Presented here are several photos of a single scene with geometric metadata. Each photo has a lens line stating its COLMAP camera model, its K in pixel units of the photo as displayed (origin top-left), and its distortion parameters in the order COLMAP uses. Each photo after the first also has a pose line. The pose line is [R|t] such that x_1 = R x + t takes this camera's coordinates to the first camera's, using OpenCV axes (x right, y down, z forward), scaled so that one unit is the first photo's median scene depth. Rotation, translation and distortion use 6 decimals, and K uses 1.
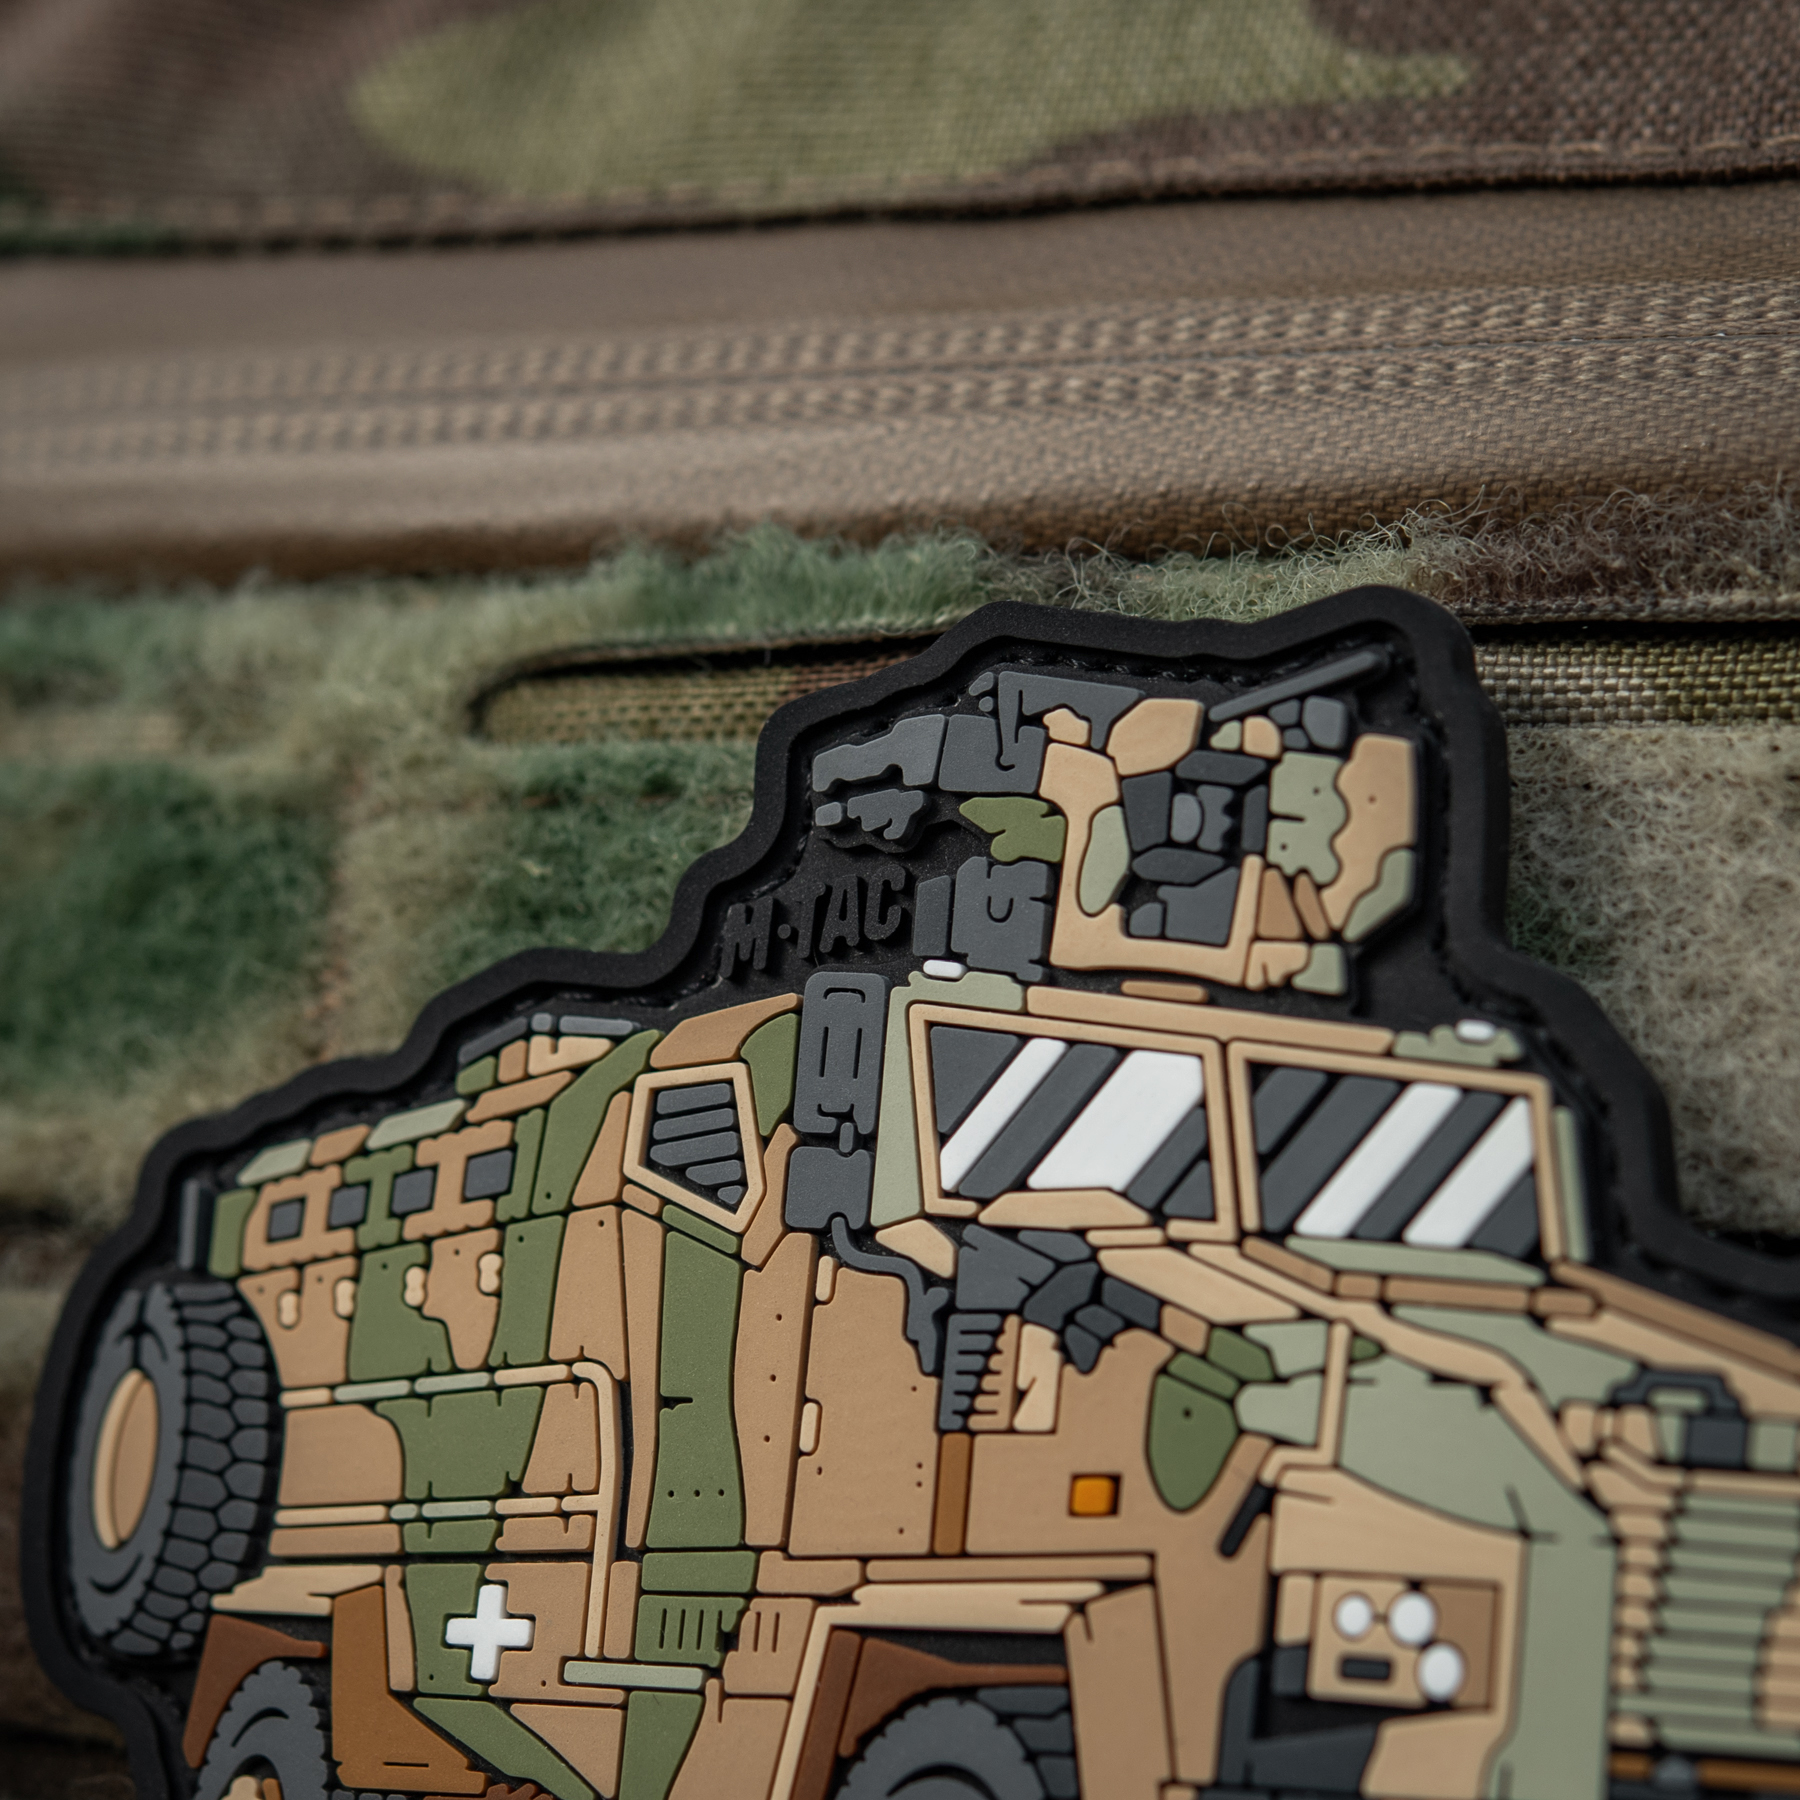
lens RADIAL K [[6692.6, 0, 900.0], [0, 6692.6, 900.0], [0, 0, 1]] dist [-0.247384, 3.948047]
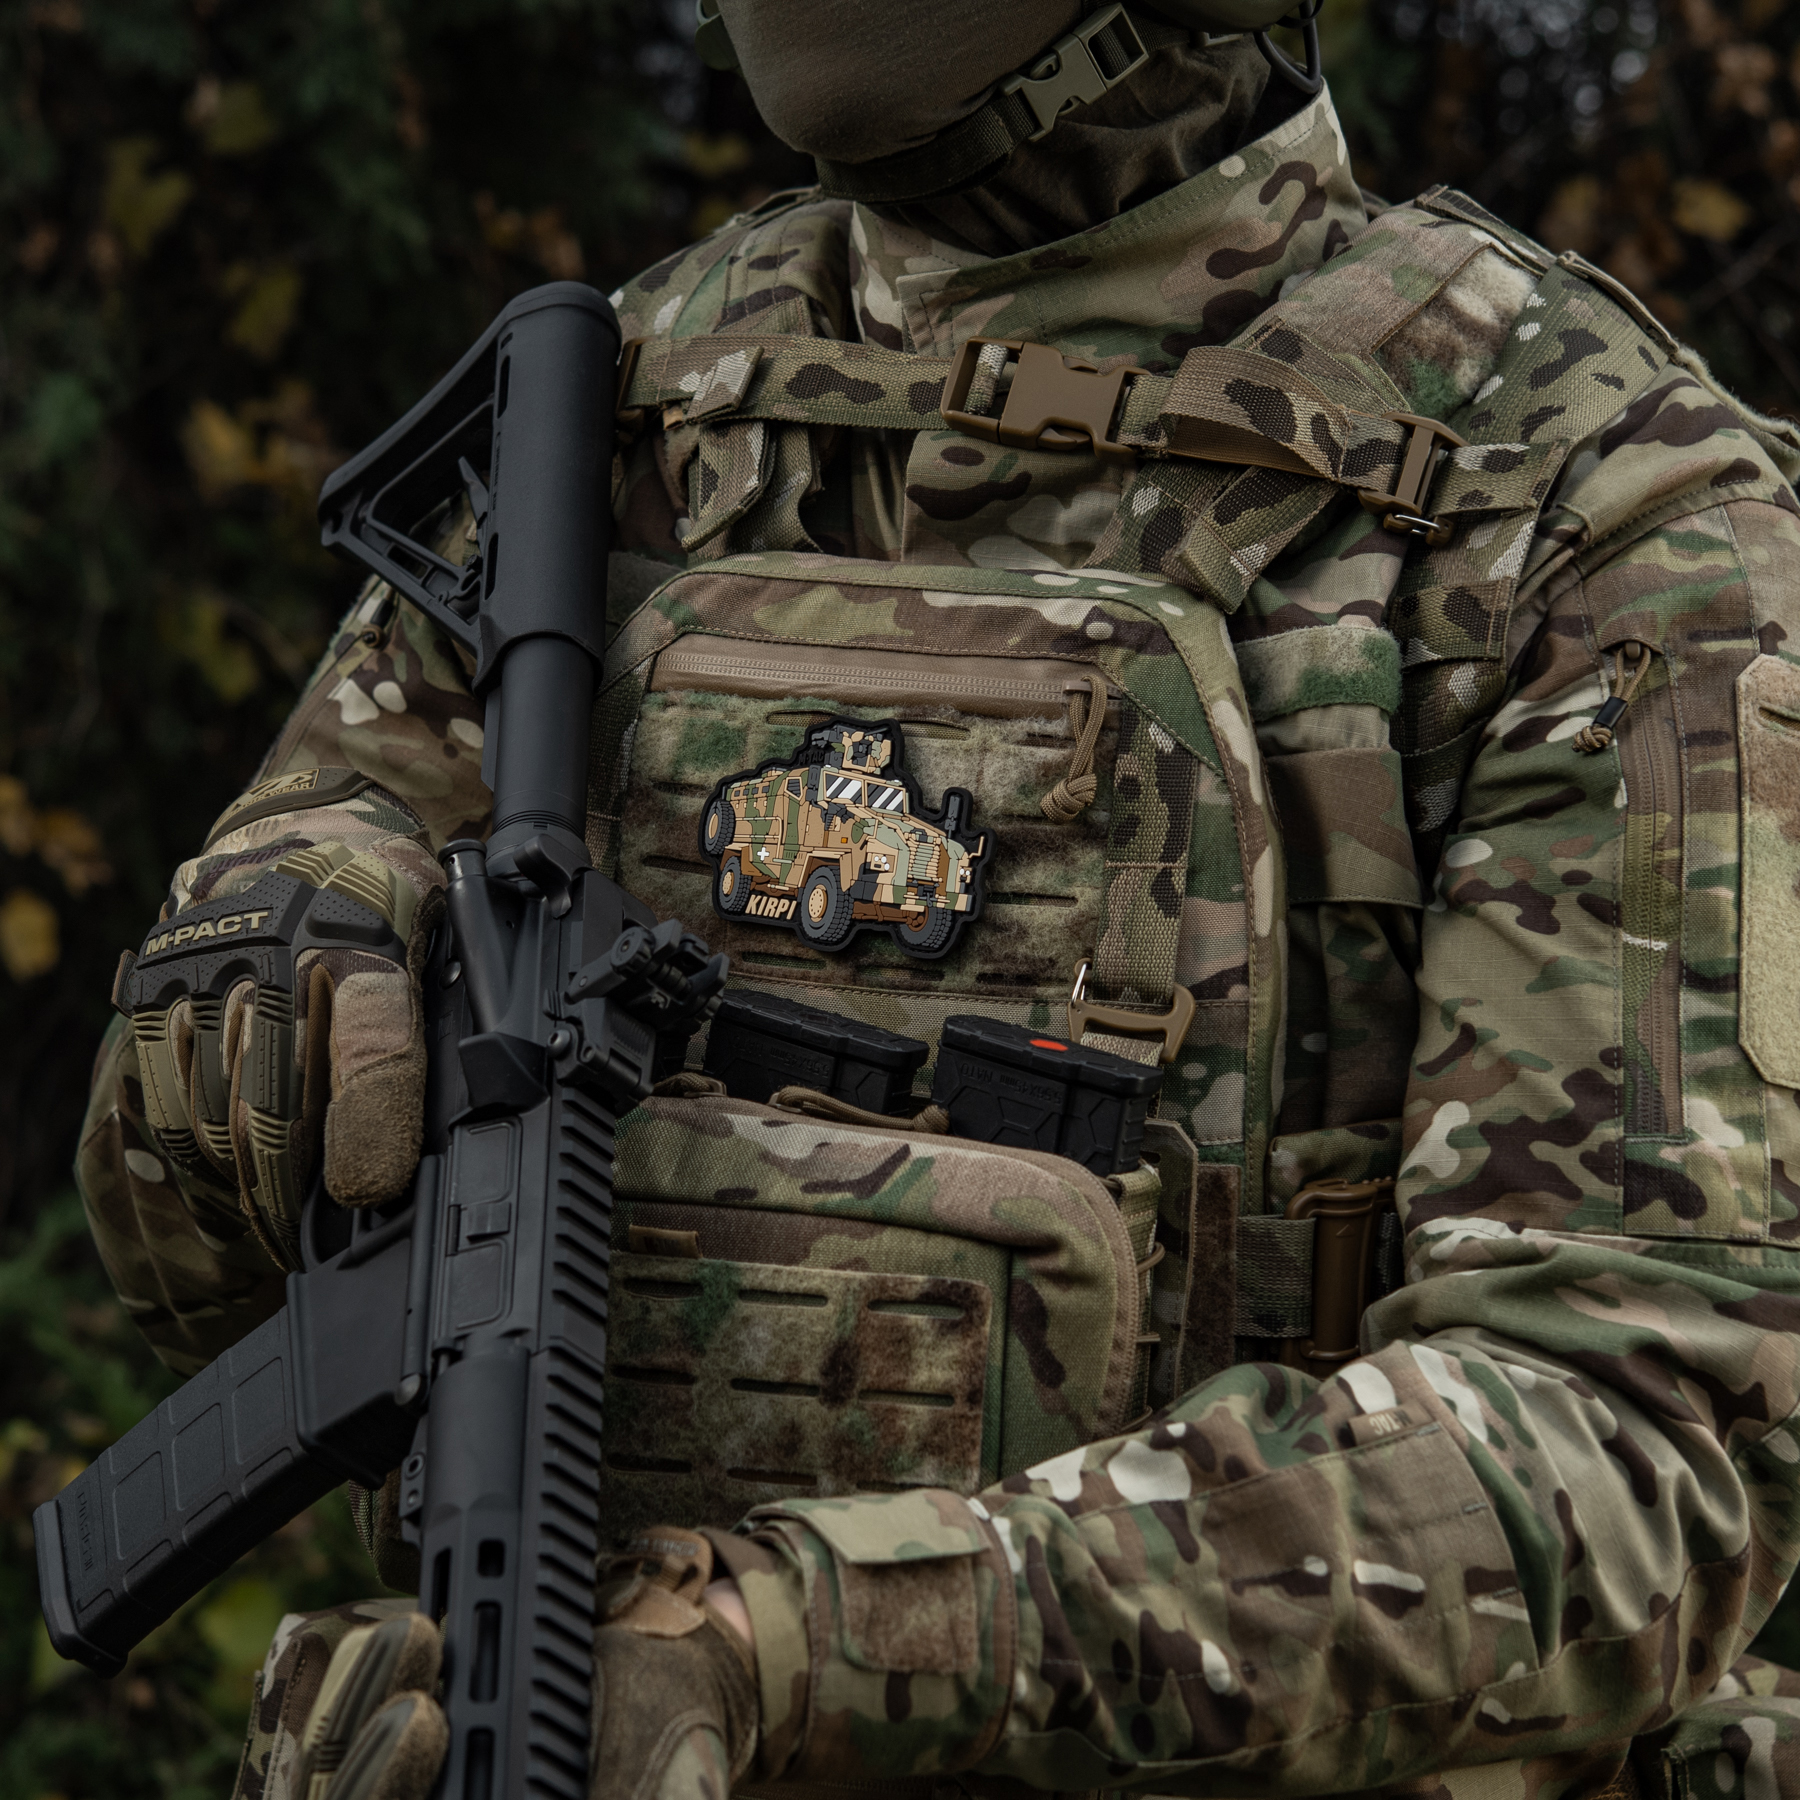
lens RADIAL K [[6692.6, 0, 900.0], [0, 6692.6, 900.0], [0, 0, 1]] dist [-0.247384, 3.948047]
pose [[0.996346, 0.044227, -0.073060, 0.622193], [-0.031963, 0.986400, 0.161223, -1.021632], [0.079196, -0.158299, 0.984210, -6.172596]]
